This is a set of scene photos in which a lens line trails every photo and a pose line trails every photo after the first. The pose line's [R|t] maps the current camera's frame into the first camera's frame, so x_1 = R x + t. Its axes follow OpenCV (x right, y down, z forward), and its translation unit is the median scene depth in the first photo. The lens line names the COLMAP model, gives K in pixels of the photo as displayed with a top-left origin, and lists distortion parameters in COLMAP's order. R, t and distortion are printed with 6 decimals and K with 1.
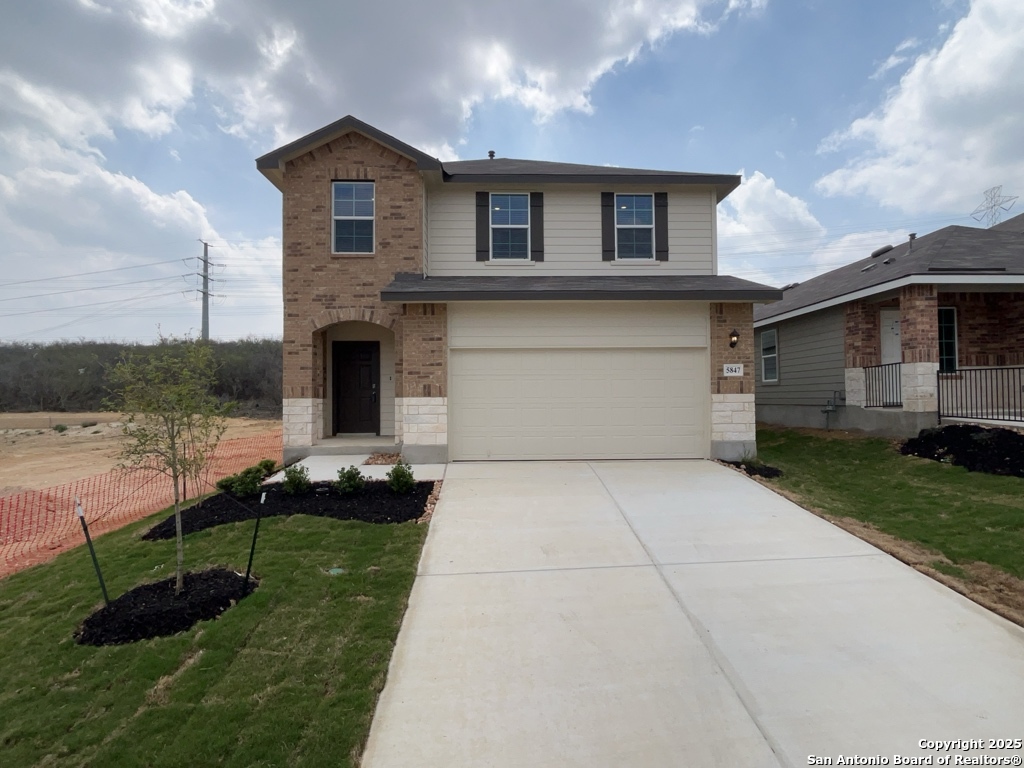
lens RADIAL K [[556.4, 0, 512.0], [0, 556.4, 384.0], [0, 0, 1]] dist [0.001692, -0.001266]
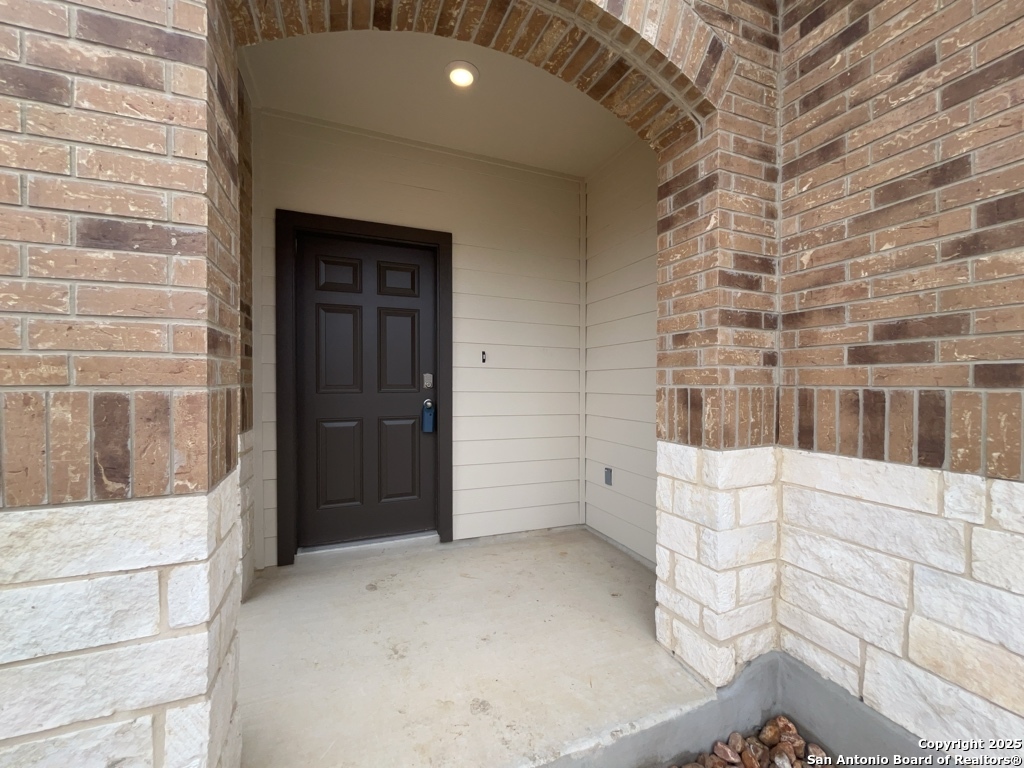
lens RADIAL K [[409.4, 0, 512.0], [0, 409.4, 384.0], [0, 0, 1]] dist [-0.000008, 0.000185]
pose [[0.937522, 0.005737, 0.347878, -0.389908], [-0.016219, 0.999498, 0.027227, -0.001656], [-0.347547, -0.031168, 0.937144, 1.059966]]
